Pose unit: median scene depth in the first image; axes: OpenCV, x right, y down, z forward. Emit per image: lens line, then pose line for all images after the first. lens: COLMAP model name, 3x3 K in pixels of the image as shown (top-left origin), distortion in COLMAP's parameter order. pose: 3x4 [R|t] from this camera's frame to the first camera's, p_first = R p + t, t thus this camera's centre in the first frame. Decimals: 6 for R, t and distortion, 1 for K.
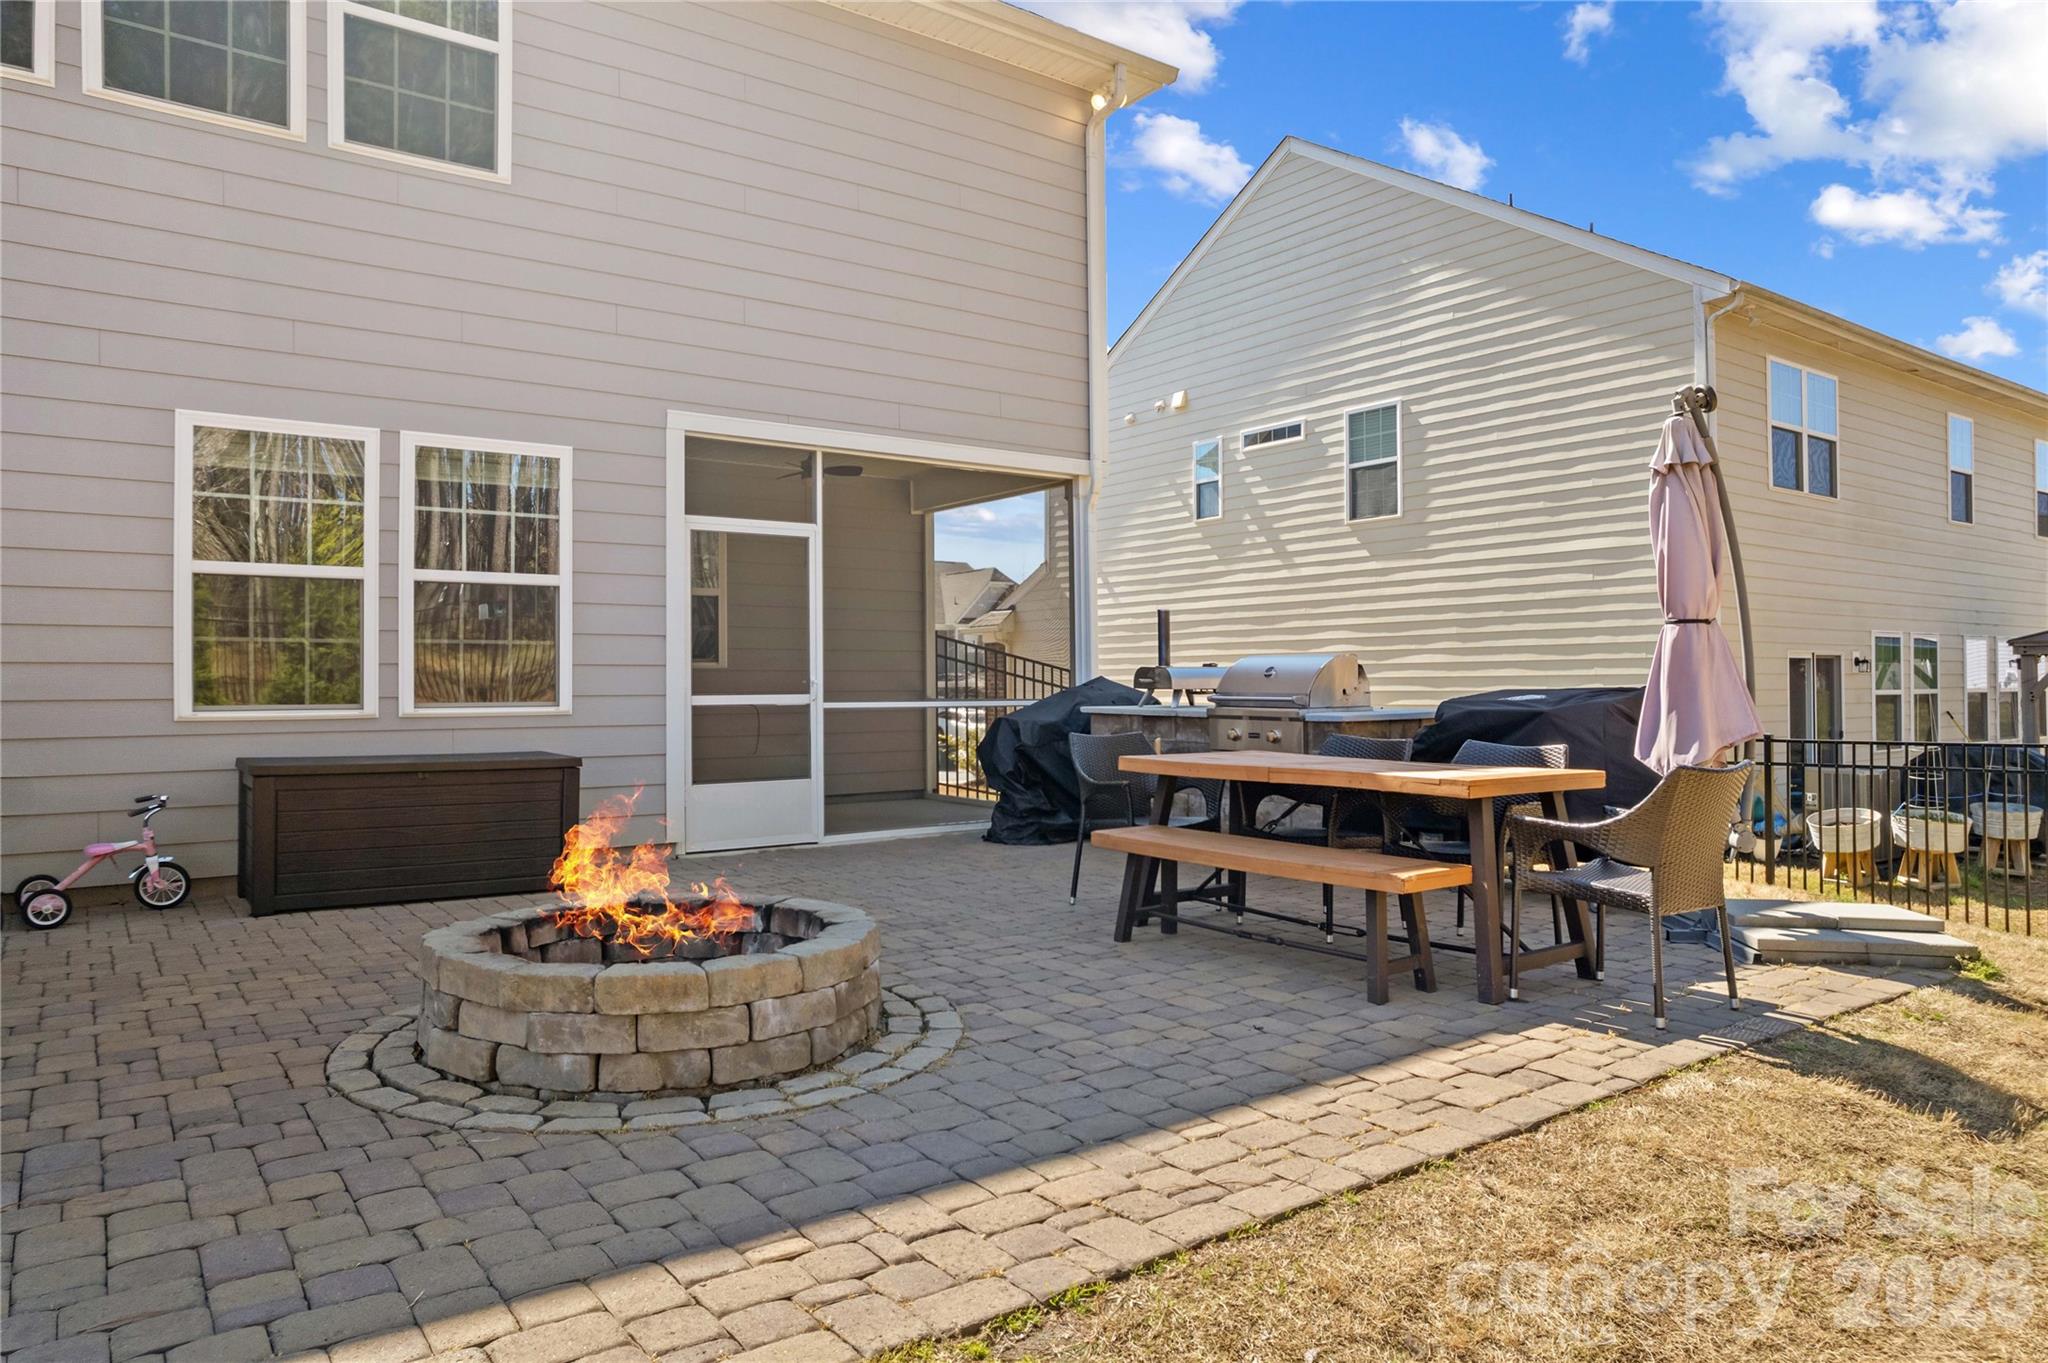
lens RADIAL K [[1318.5, 0, 1013.4], [0, 1318.5, 671.5], [0, 0, 1]] dist [-0.070593, 0.060513]
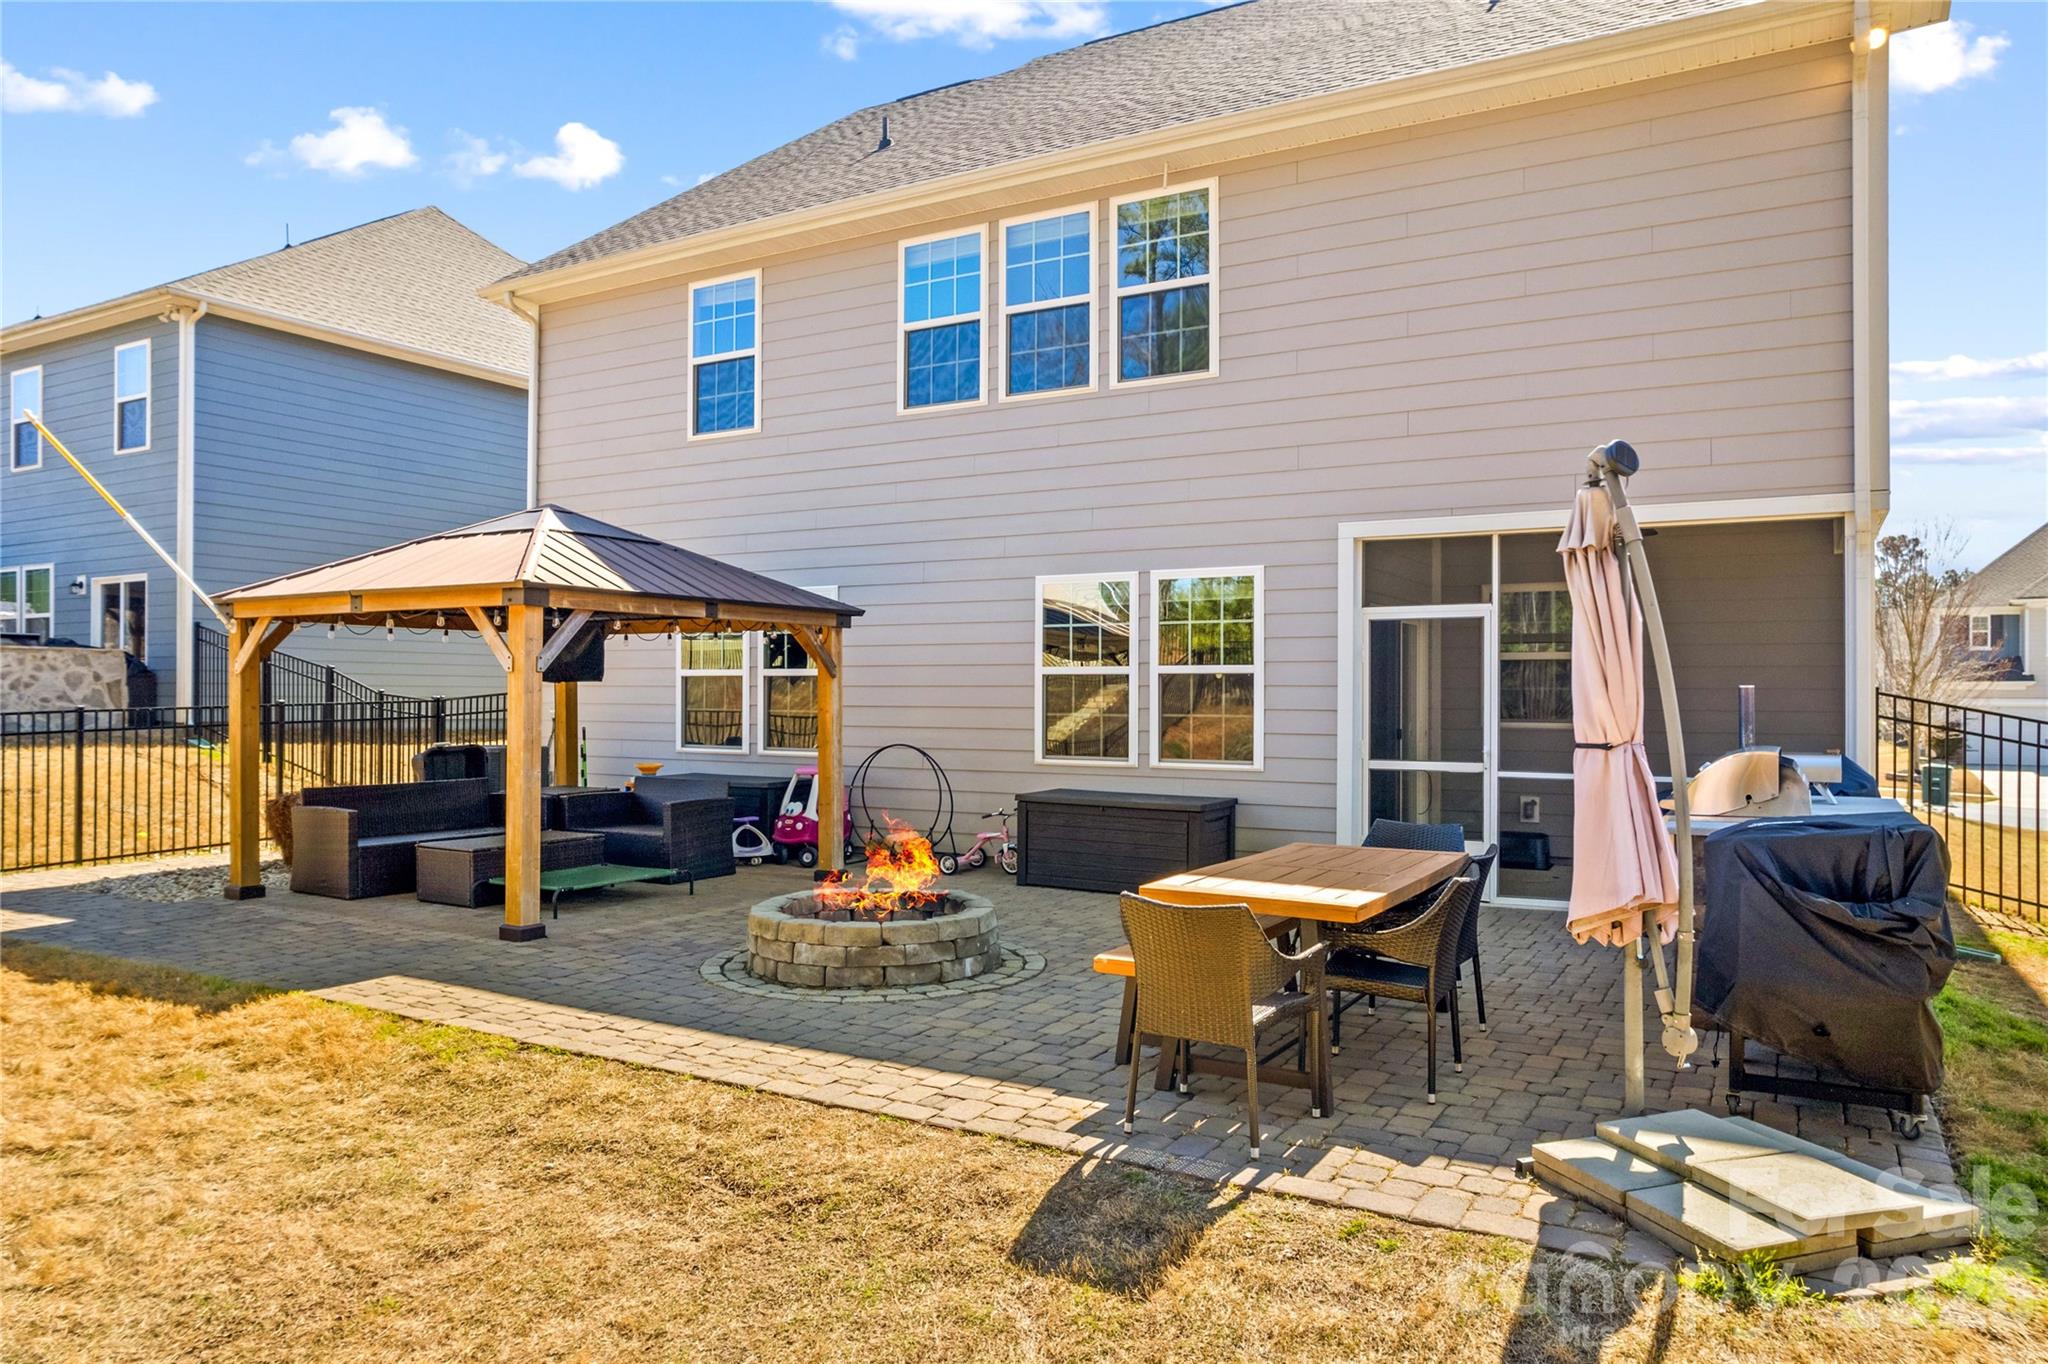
lens RADIAL K [[1346.1, 0, 1021.5], [0, 1346.1, 696.7], [0, 0, 1]] dist [-0.060437, 0.043151]
pose [[0.402615, 0.006453, -0.915346, 0.872173], [0.002296, 0.999965, 0.008060, -0.058738], [0.915366, -0.005347, 0.402587, 0.272916]]
